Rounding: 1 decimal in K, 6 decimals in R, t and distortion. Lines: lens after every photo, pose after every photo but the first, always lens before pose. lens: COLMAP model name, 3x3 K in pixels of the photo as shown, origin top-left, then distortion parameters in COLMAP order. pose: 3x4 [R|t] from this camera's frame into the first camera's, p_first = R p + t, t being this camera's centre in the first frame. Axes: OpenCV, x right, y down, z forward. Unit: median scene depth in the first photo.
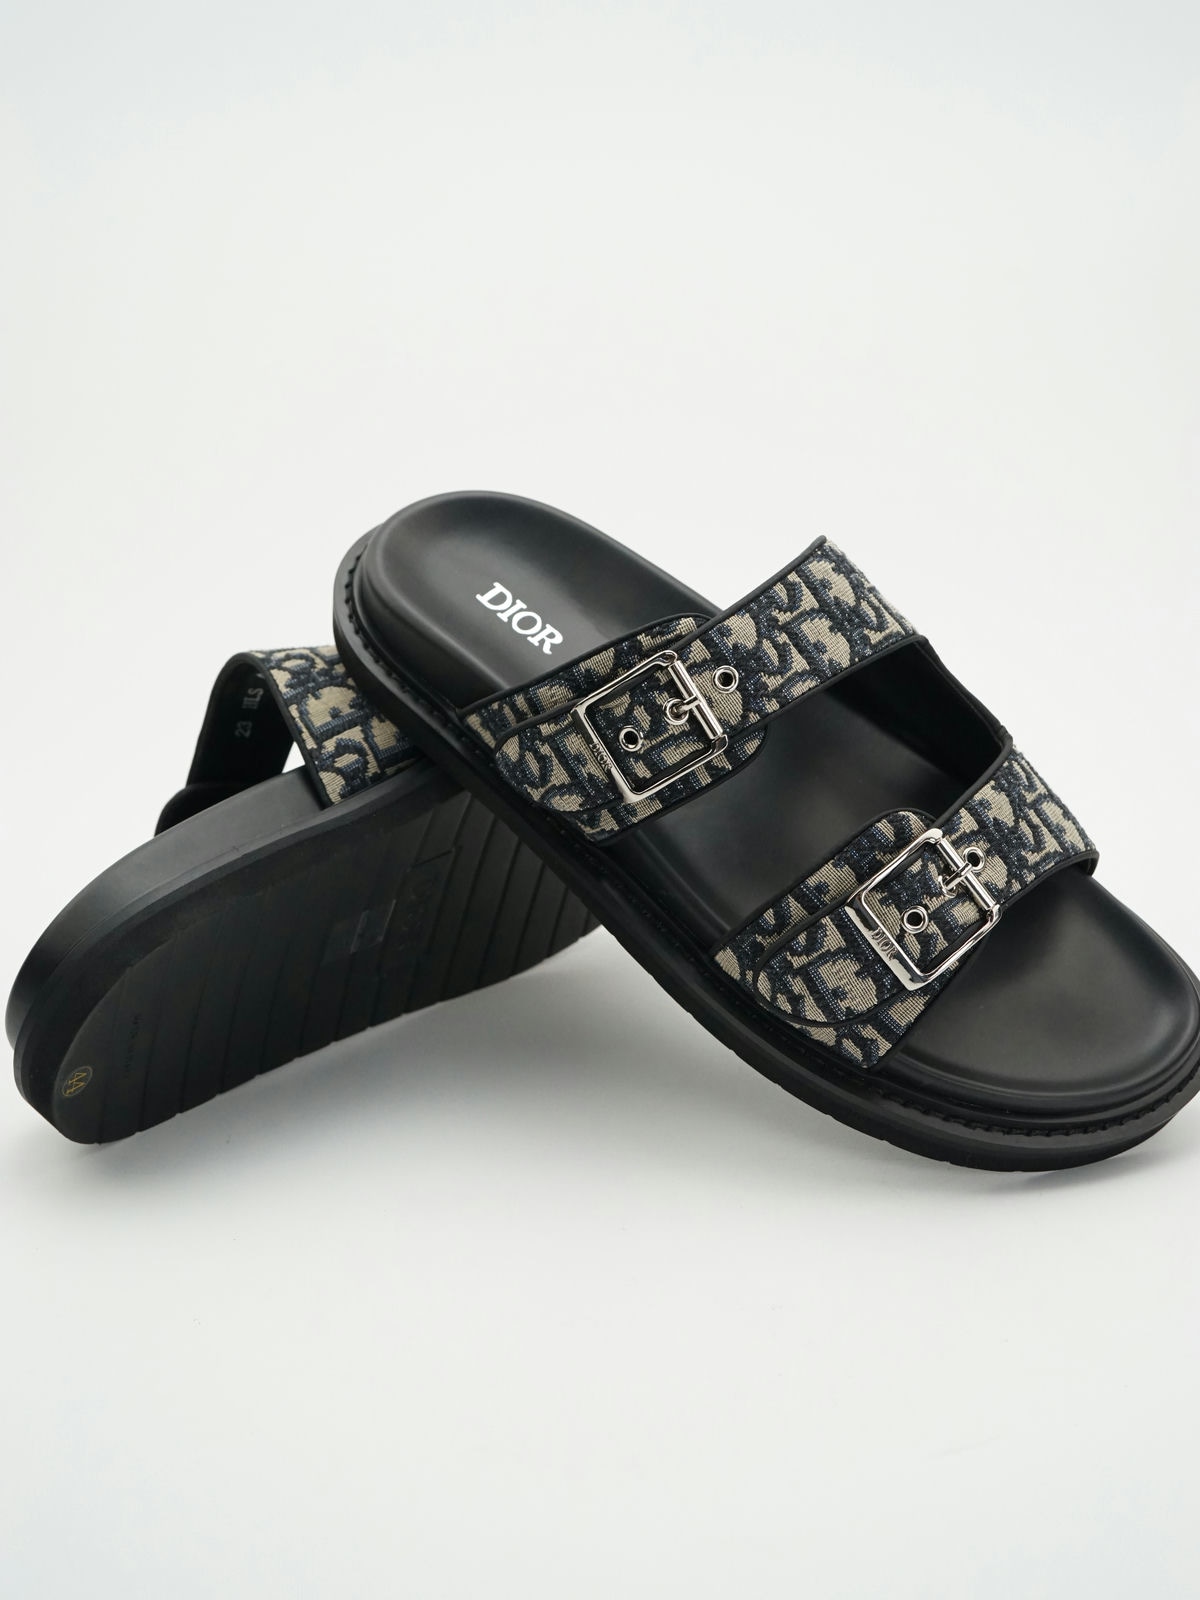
lens RADIAL K [[2930.5, 0, 527.2], [0, 2930.5, 798.6], [0, 0, 1]] dist [0.043778, 0.251916]
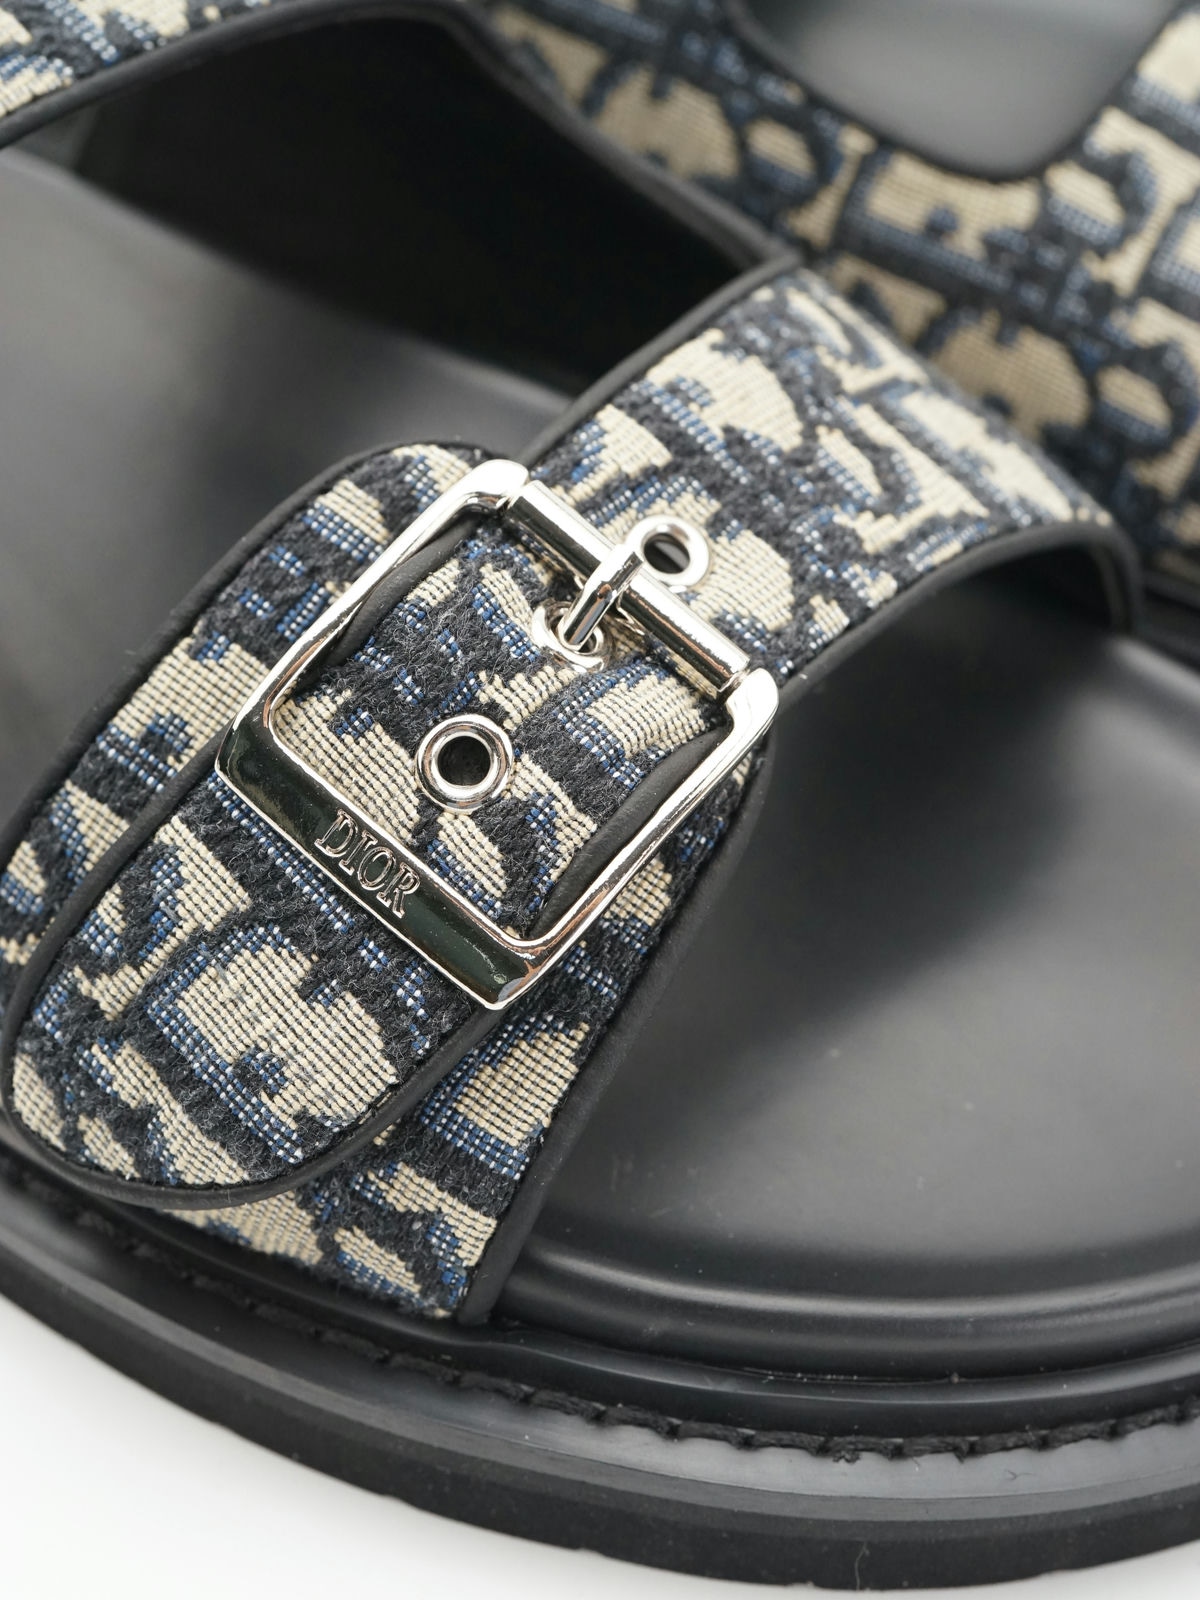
lens RADIAL K [[2930.5, 0, 527.2], [0, 2930.5, 798.6], [0, 0, 1]] dist [0.043778, 0.251916]
pose [[0.977443, -0.197240, -0.075510, 0.156878], [0.186559, 0.973927, -0.129078, 0.081409], [0.099001, 0.112079, 0.988755, 0.710555]]
